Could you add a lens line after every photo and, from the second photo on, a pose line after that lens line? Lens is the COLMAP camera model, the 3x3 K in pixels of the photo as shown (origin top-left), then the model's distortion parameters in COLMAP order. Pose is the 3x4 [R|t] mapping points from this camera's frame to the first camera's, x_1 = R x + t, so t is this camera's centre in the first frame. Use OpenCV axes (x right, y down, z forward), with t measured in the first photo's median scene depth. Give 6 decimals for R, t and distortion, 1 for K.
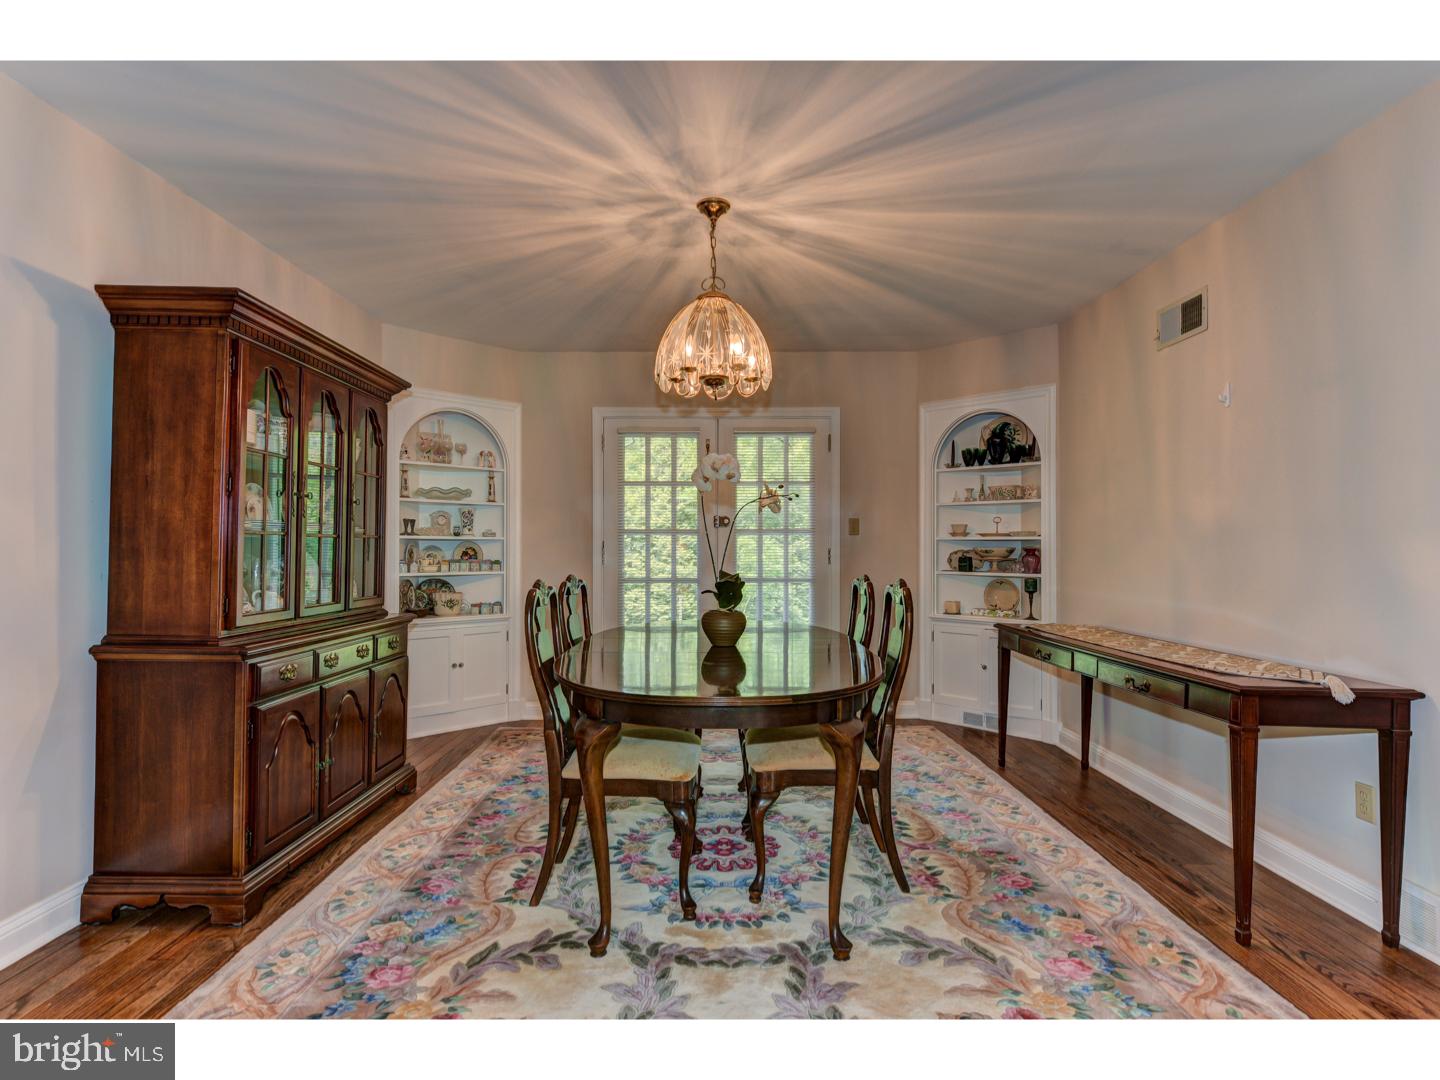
lens RADIAL K [[787.2, 0, 720.0], [0, 787.2, 540.0], [0, 0, 1]] dist [-0.000470, -0.000209]
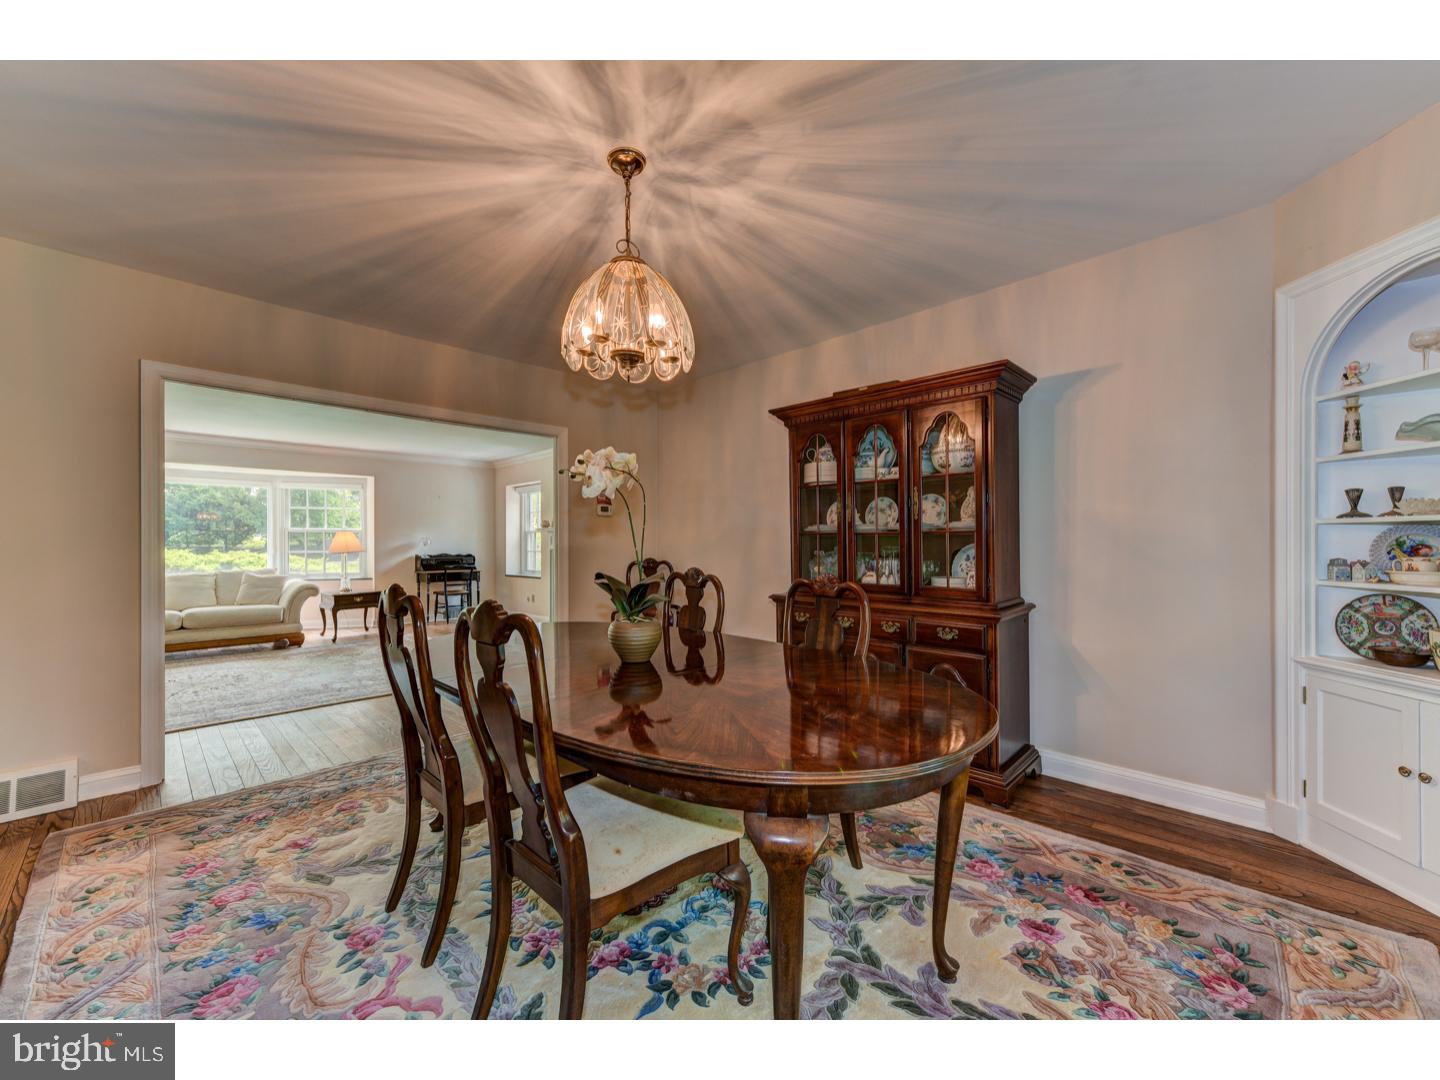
lens RADIAL K [[569.2, 0, 720.5], [0, 569.2, 545.9], [0, 0, 1]] dist [0.002188, 0.000083]
pose [[-0.706346, 0.007685, -0.707825, 0.377298], [0.012696, 0.999918, -0.001813, 0.014891], [0.707753, -0.010267, -0.706386, 1.526870]]
